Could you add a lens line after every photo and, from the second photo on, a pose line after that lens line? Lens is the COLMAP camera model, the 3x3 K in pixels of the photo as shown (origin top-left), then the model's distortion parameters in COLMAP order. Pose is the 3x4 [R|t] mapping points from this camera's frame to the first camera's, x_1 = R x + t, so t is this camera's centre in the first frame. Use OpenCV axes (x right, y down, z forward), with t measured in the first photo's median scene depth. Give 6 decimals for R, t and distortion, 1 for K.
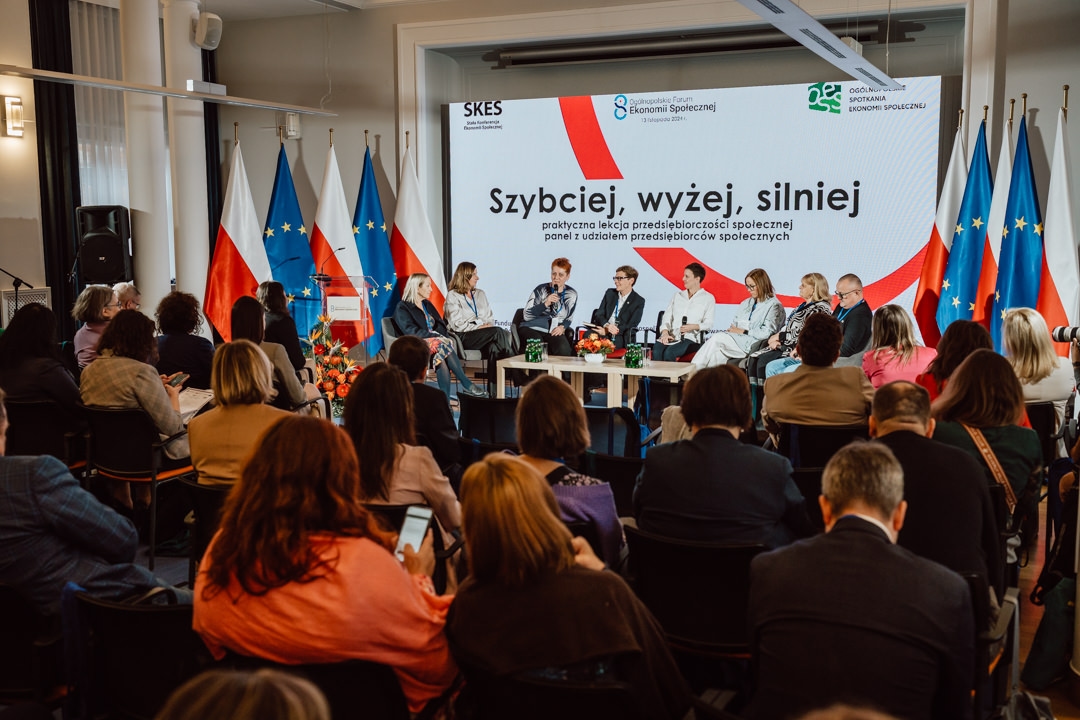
lens RADIAL K [[1090.6, 0, 540.0], [0, 1090.6, 360.0], [0, 0, 1]] dist [0.009863, 0.008240]
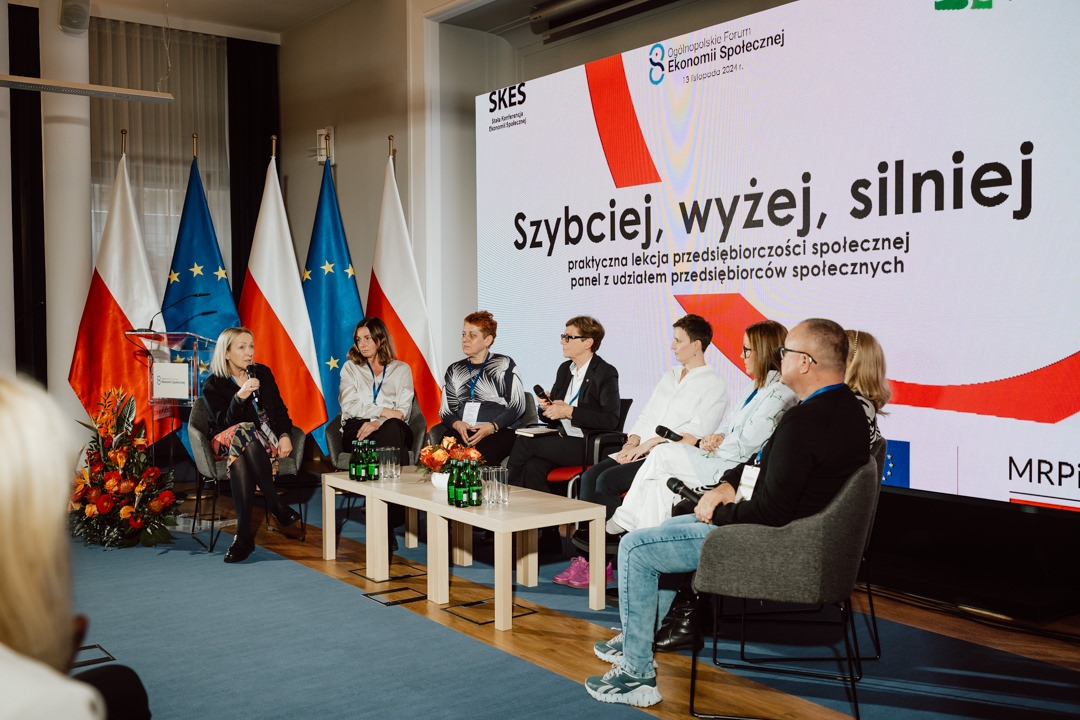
lens RADIAL K [[1071.6, 0, 540.0], [0, 1071.6, 360.0], [0, 0, 1]] dist [0.002515, 0.001965]
pose [[0.885427, 0.018824, -0.464398, 0.297185], [-0.058559, 0.995735, -0.071288, -0.022863], [0.461075, 0.090315, 0.882753, 0.465134]]
